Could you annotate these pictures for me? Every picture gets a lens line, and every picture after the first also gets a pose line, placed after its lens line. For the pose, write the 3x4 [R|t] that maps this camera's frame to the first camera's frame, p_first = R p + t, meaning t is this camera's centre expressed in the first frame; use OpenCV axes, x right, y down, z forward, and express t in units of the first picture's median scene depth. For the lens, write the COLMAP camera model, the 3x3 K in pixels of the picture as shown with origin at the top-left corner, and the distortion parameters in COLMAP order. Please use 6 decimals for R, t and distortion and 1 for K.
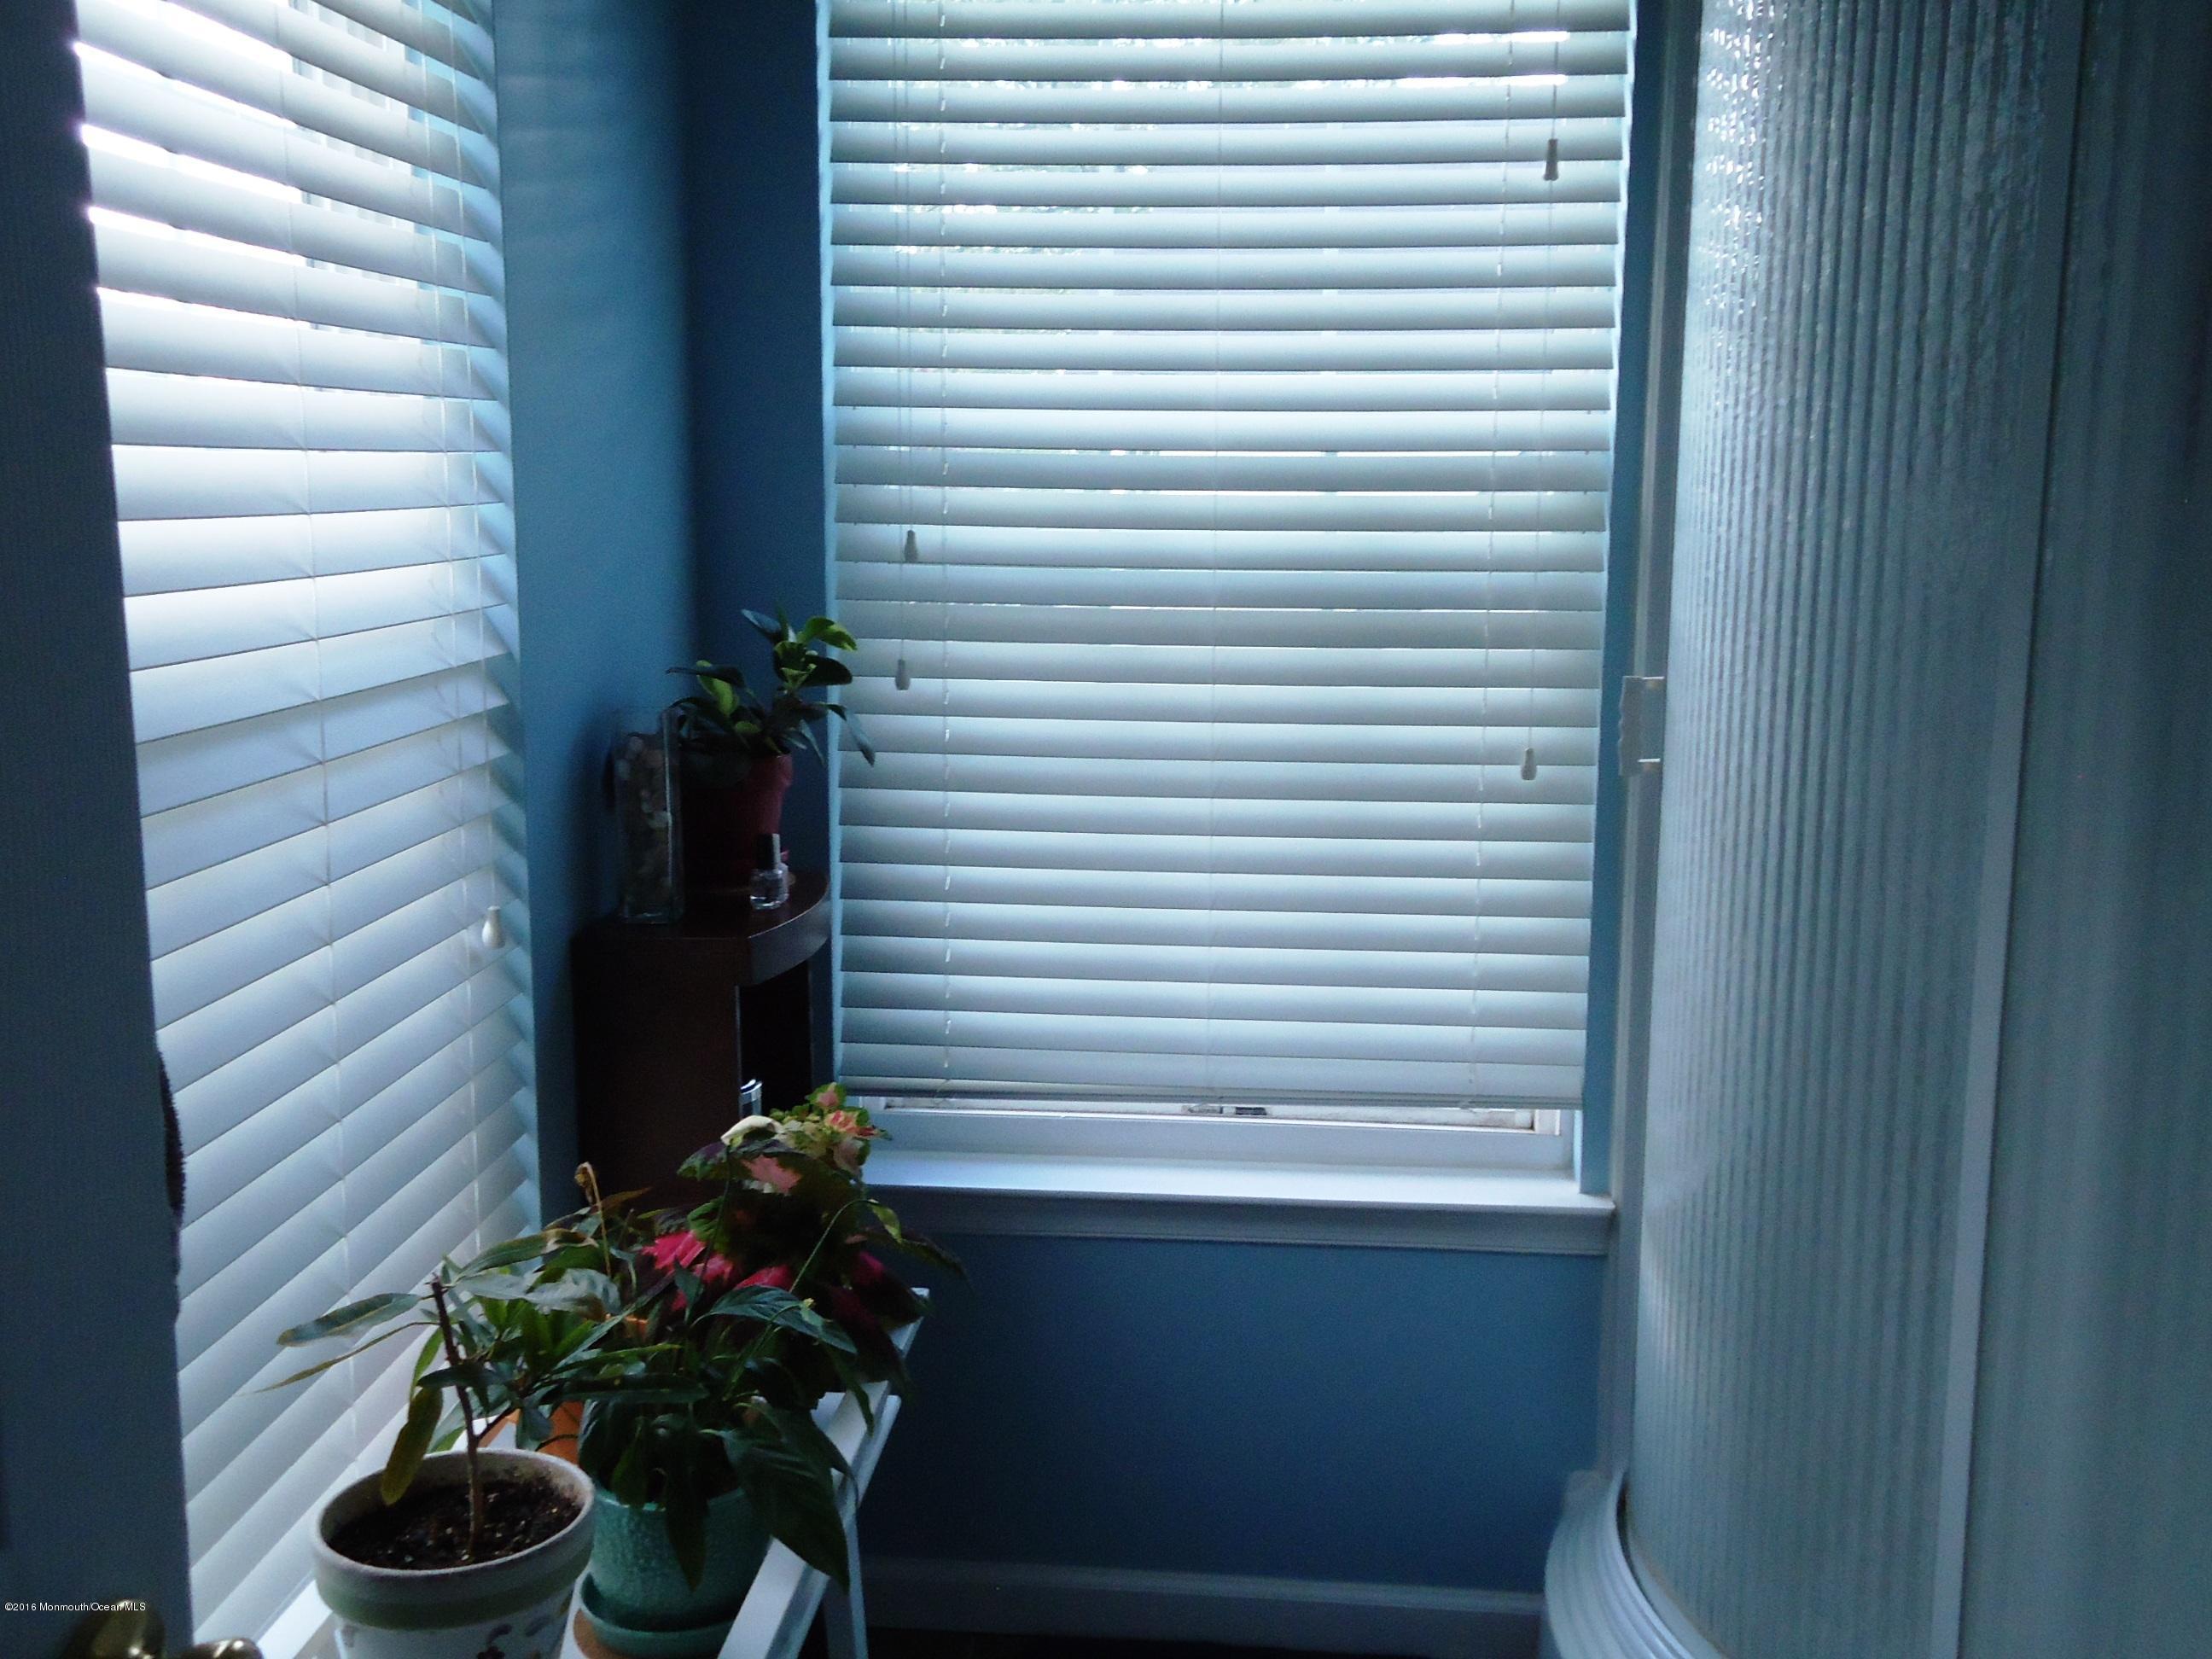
lens RADIAL K [[2055.7, 0, 1106.0], [0, 2055.7, 829.5], [0, 0, 1]] dist [0.021868, 0.005980]
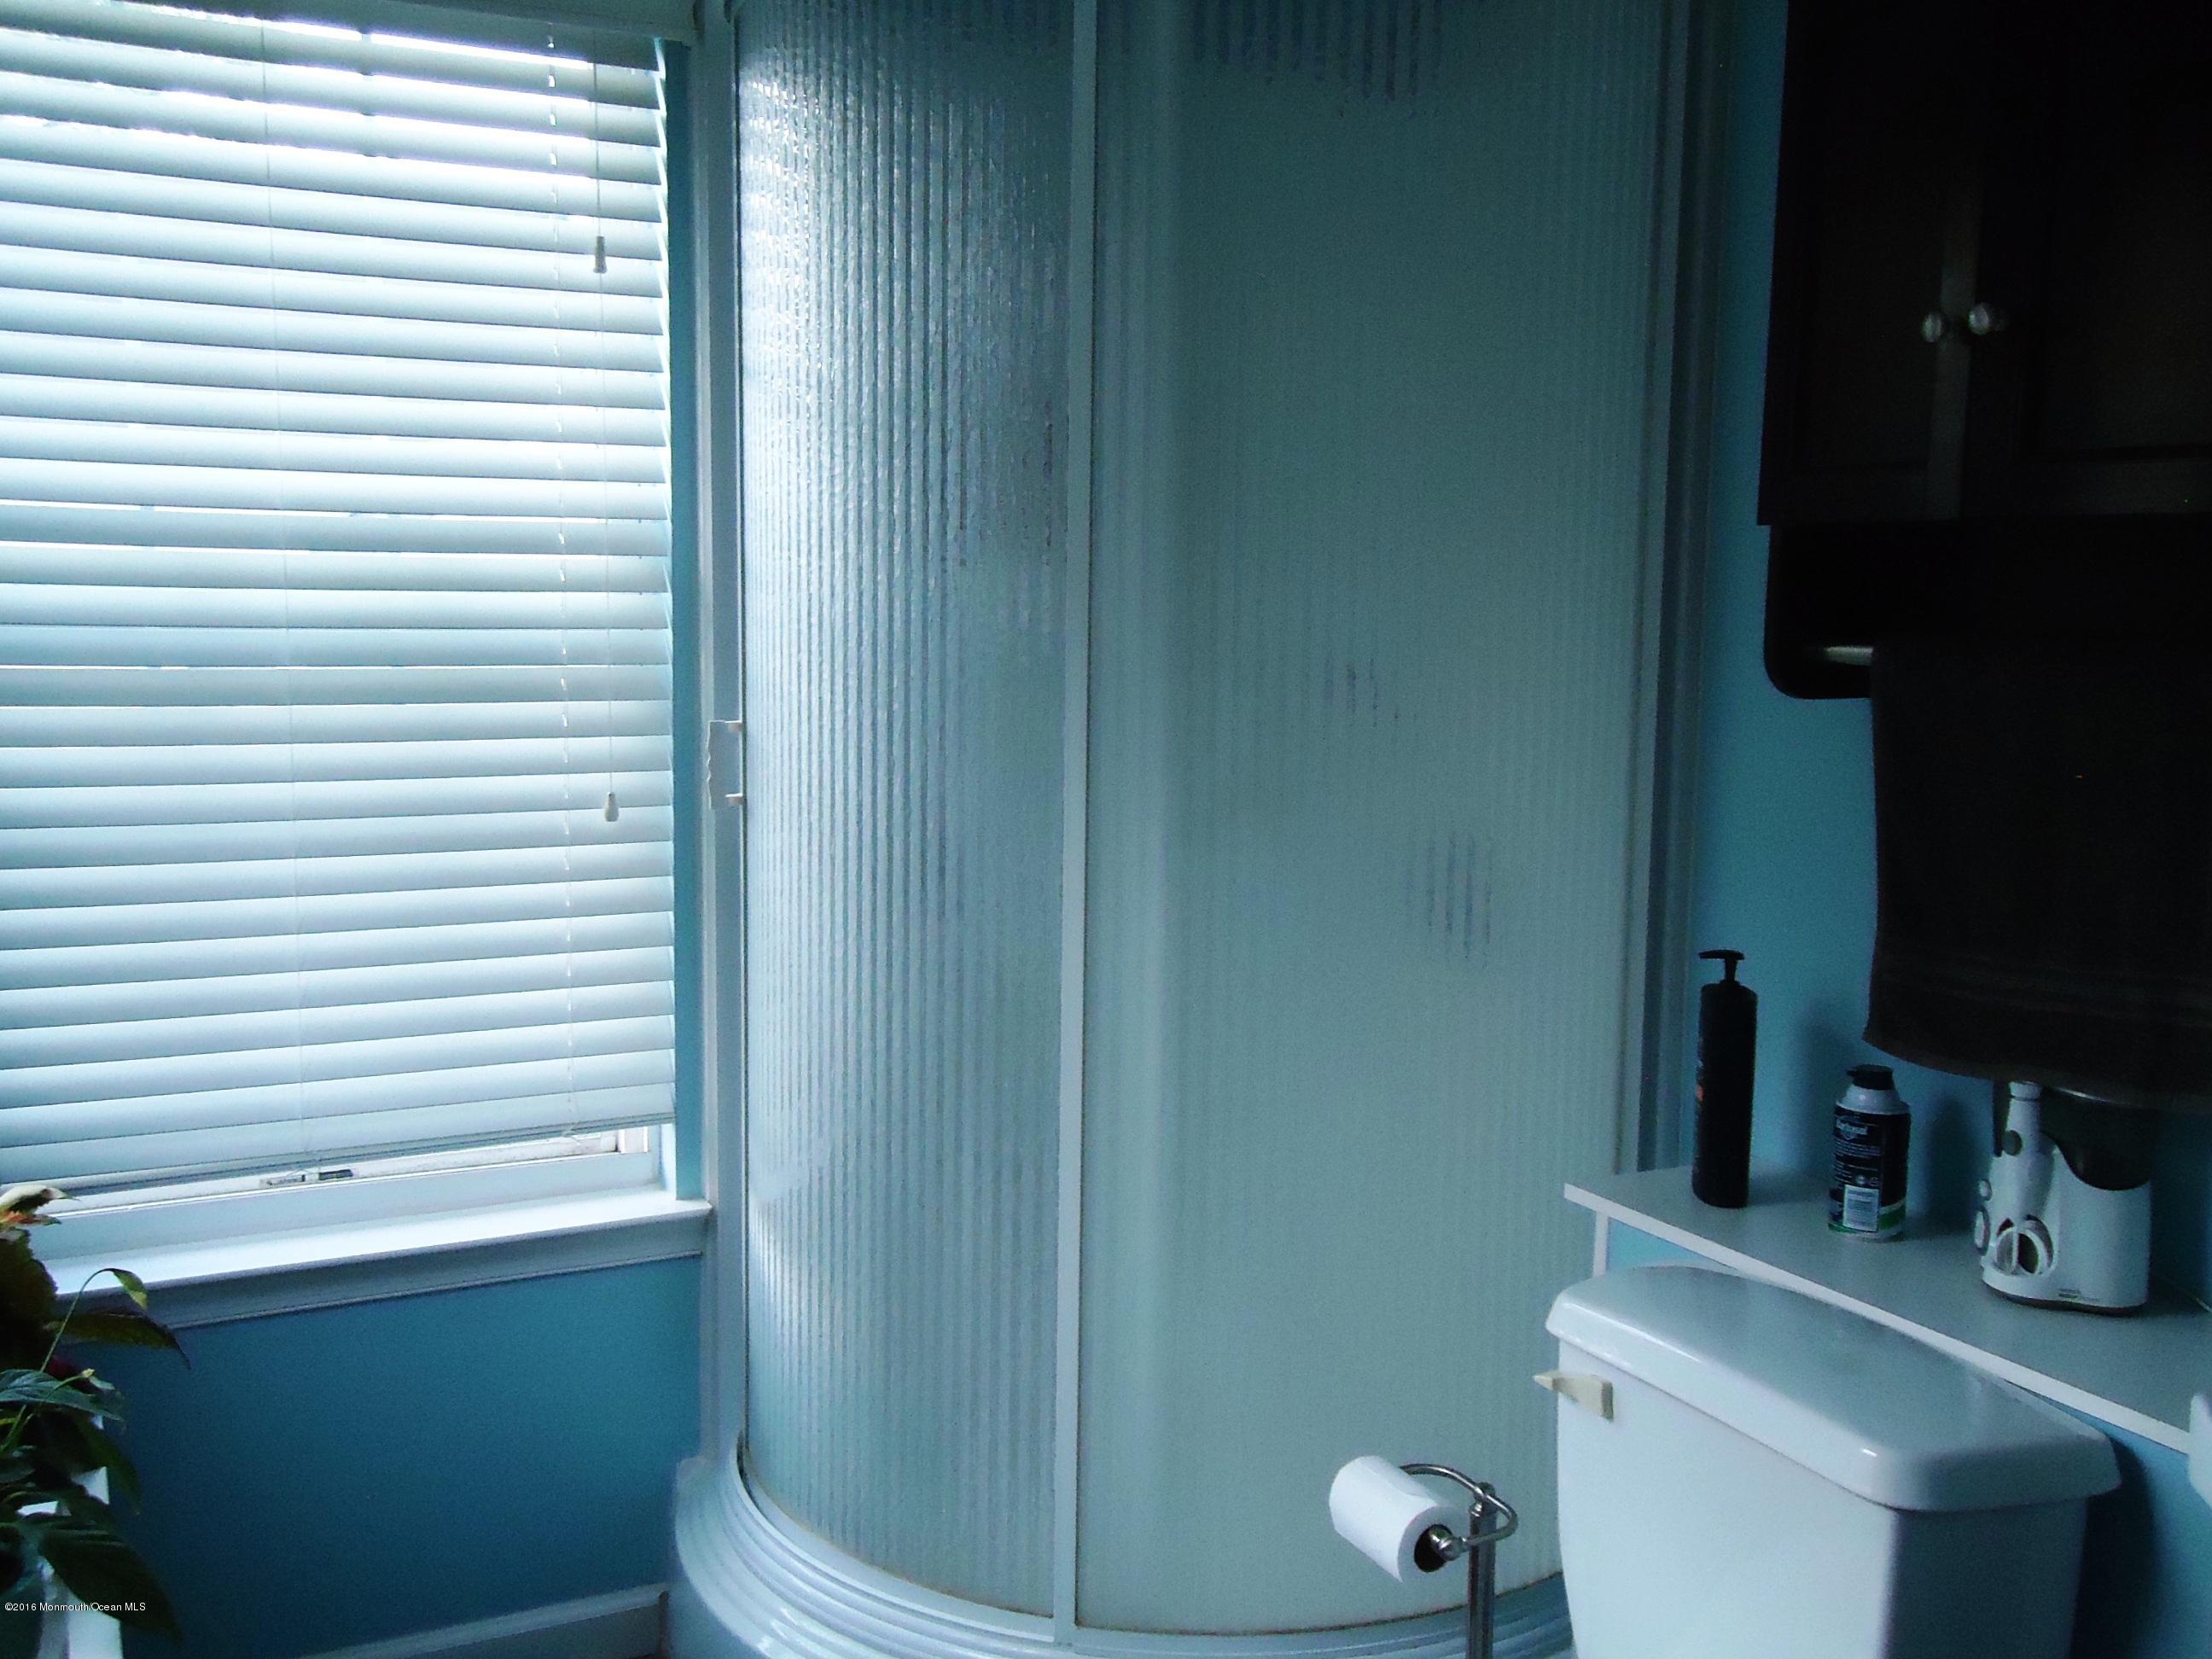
lens RADIAL K [[2022.8, 0, 1106.0], [0, 2022.8, 829.5], [0, 0, 1]] dist [0.004636, 0.003170]
pose [[0.852225, -0.055864, 0.520184, -0.128557], [0.074639, 0.997095, -0.015201, 0.015647], [-0.517824, 0.051781, 0.853919, -0.041381]]
